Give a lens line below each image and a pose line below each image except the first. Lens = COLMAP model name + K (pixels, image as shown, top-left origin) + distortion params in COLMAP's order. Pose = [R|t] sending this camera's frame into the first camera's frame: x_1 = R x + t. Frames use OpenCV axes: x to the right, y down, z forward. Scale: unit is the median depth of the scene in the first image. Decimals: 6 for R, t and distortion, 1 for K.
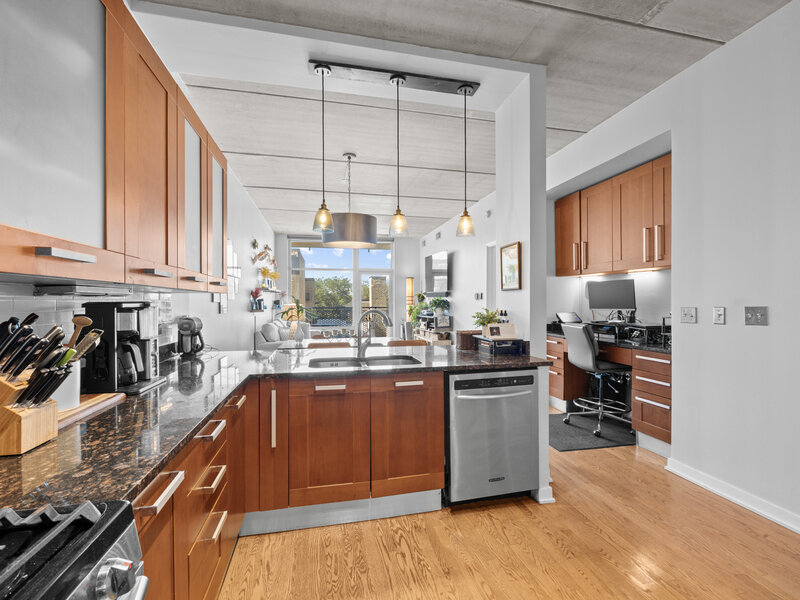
lens RADIAL K [[349.7, 0, 399.4], [0, 349.7, 305.5], [0, 0, 1]] dist [-0.001177, -0.000214]
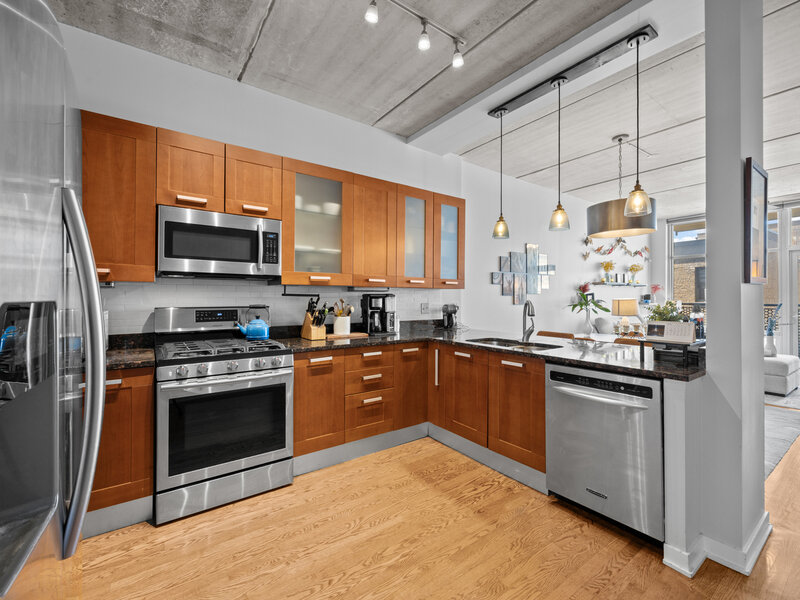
lens RADIAL K [[350.6, 0, 396.2], [0, 350.6, 296.1], [0, 0, 1]] dist [-0.001439, -0.000339]
pose [[0.386069, -0.001178, -0.922469, 0.931841], [-0.012878, 0.999895, -0.006666, 0.010794], [0.922380, 0.014454, 0.386013, 0.189913]]
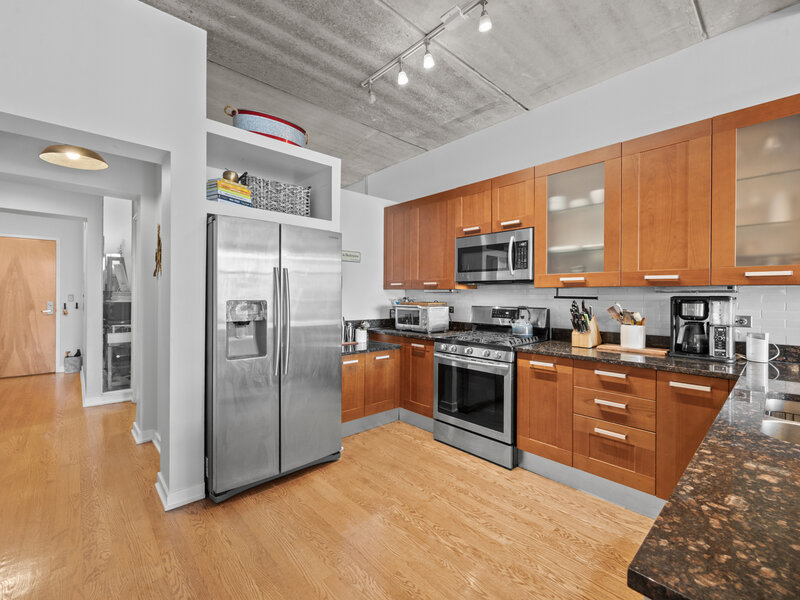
lens RADIAL K [[350.6, 0, 396.2], [0, 350.6, 296.1], [0, 0, 1]] dist [-0.001439, -0.000339]
pose [[-0.867871, -0.002354, -0.496785, 0.728218], [-0.009777, 0.999876, 0.012343, -0.013311], [0.496694, 0.015569, -0.867786, 1.197254]]
